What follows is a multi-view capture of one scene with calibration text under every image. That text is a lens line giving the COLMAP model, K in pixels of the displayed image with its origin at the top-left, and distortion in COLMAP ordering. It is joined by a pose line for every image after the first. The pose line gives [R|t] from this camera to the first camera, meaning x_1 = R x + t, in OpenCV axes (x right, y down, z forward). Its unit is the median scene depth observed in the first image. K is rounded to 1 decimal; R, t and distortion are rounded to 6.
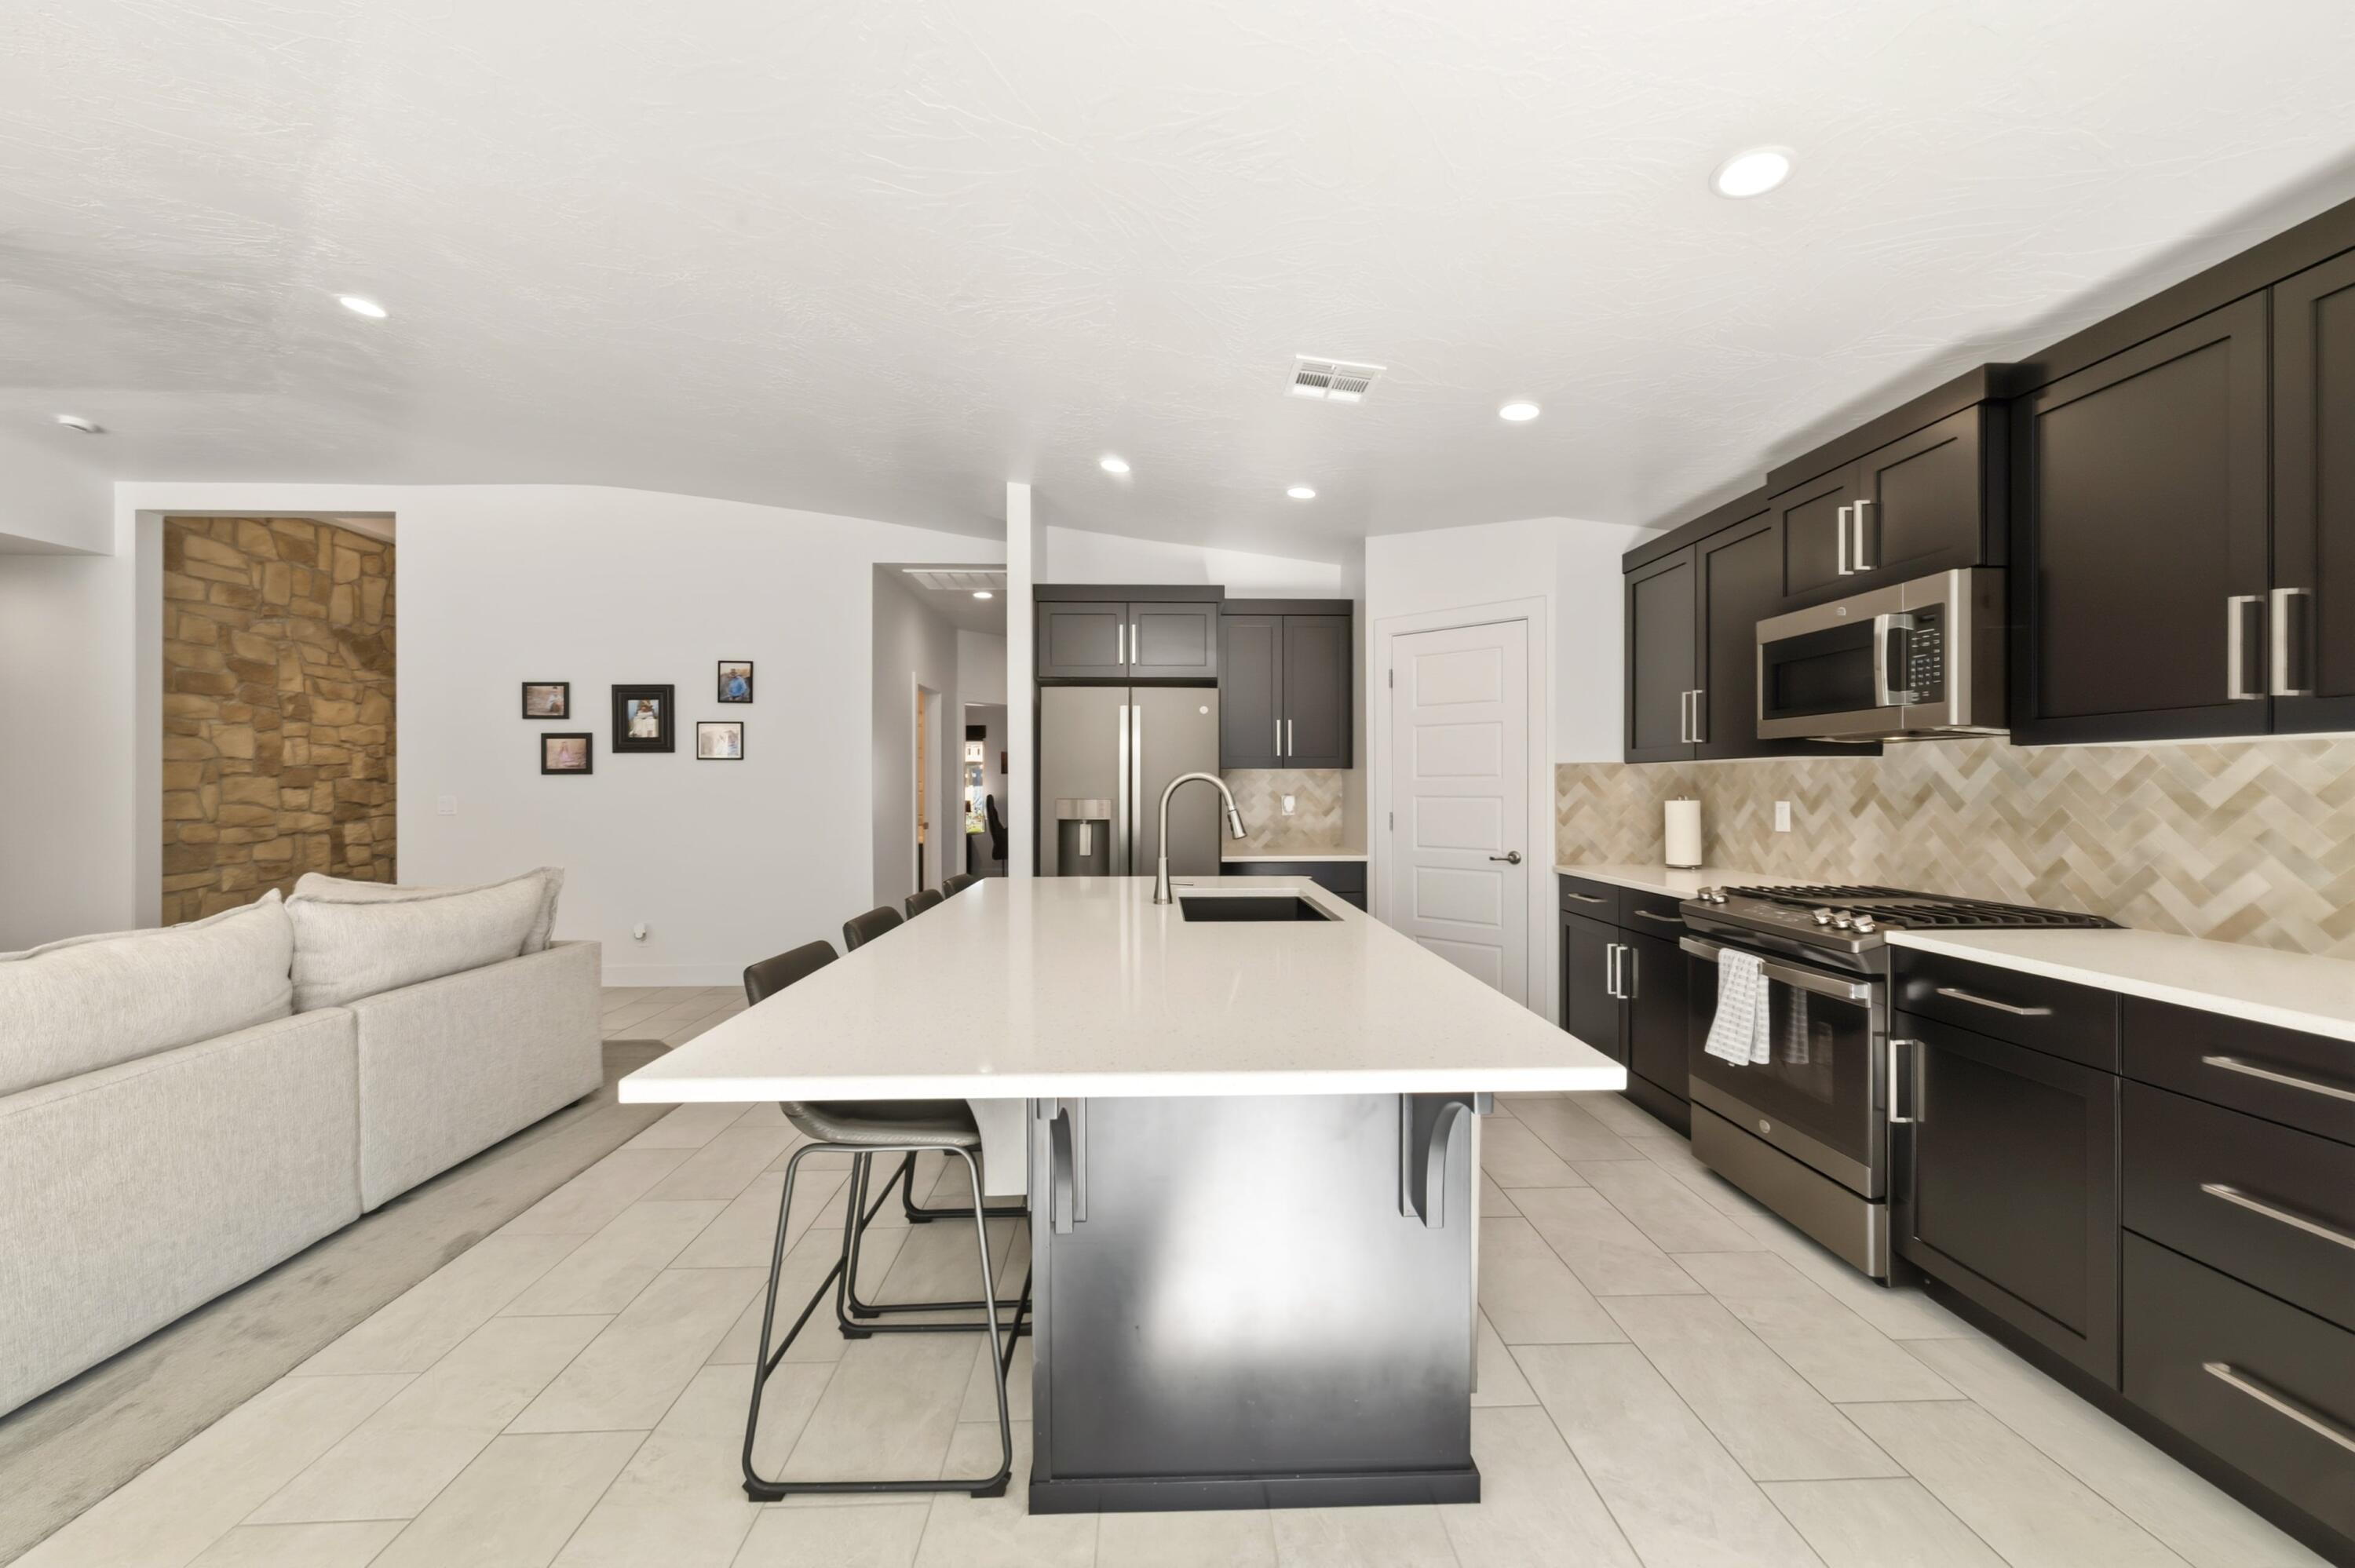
lens RADIAL K [[891.0, 0, 1180.9], [0, 891.0, 783.7], [0, 0, 1]] dist [0.000633, -0.000124]
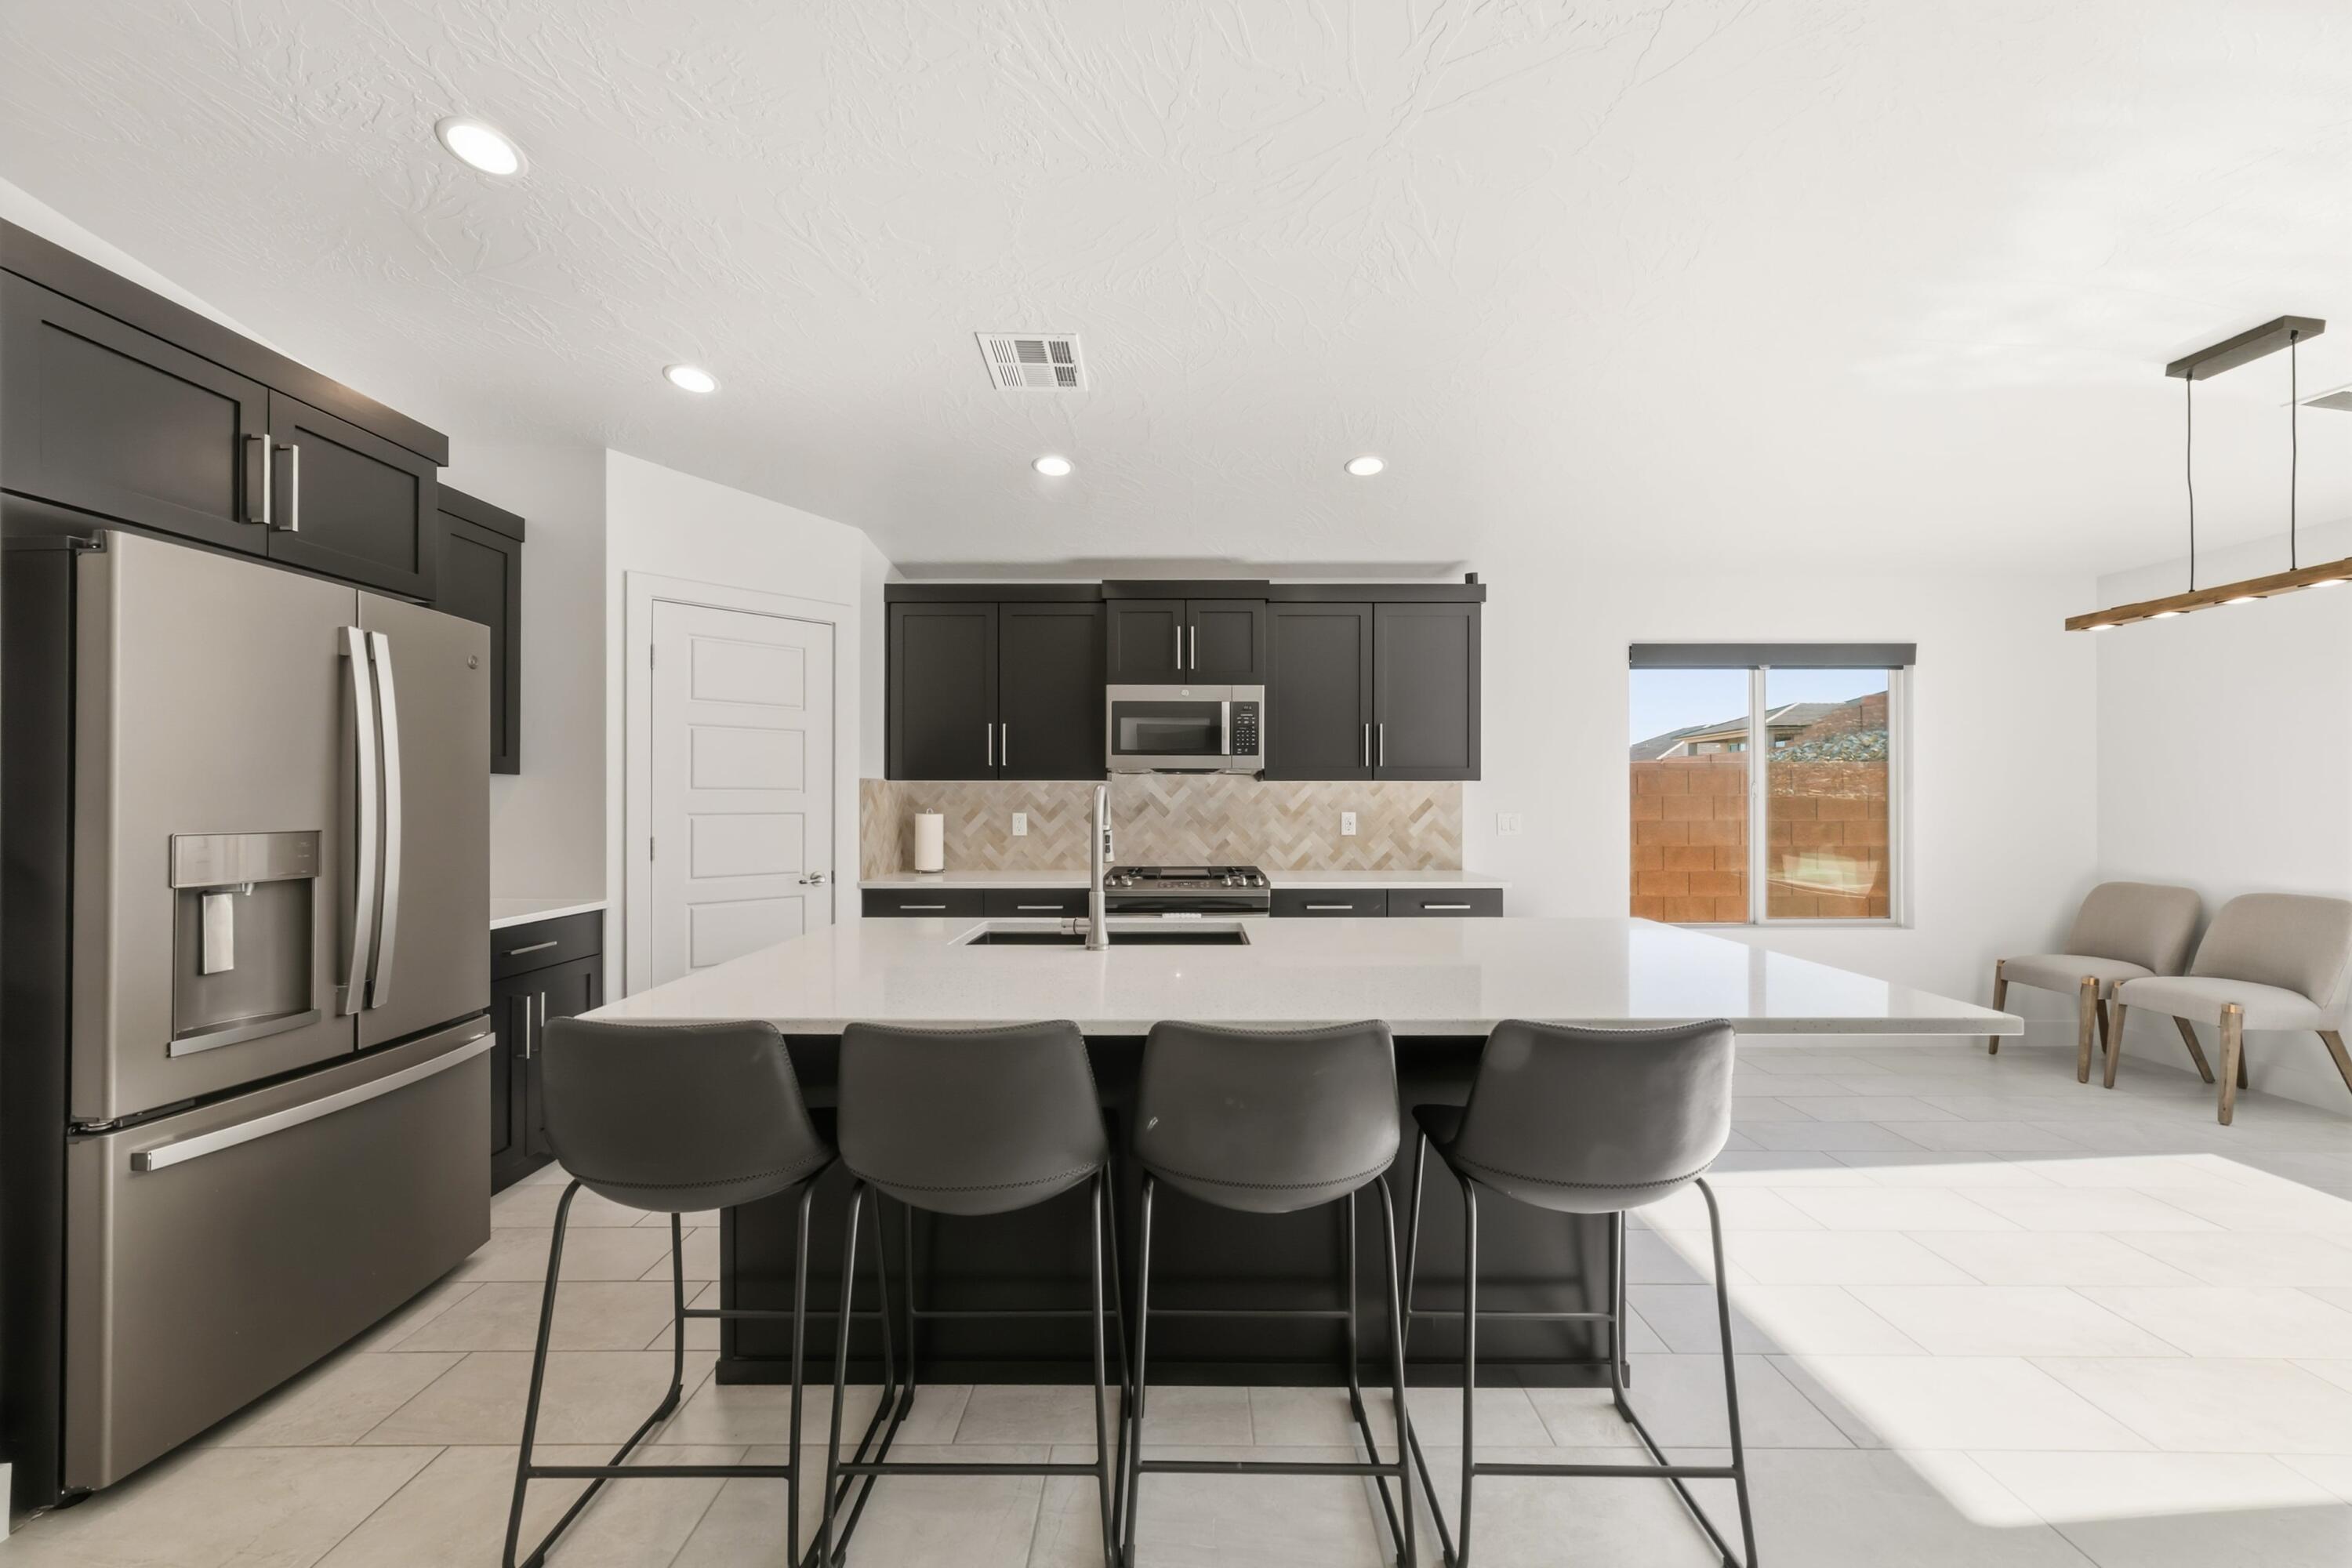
lens RADIAL K [[889.9, 0, 1174.3], [0, 889.9, 791.5], [0, 0, 1]] dist [0.000633, -0.000124]
pose [[0.039740, 0.010638, 0.999153, -0.807184], [-0.002213, 0.999942, -0.010559, 0.001469], [-0.999208, -0.001792, 0.039761, 0.897543]]
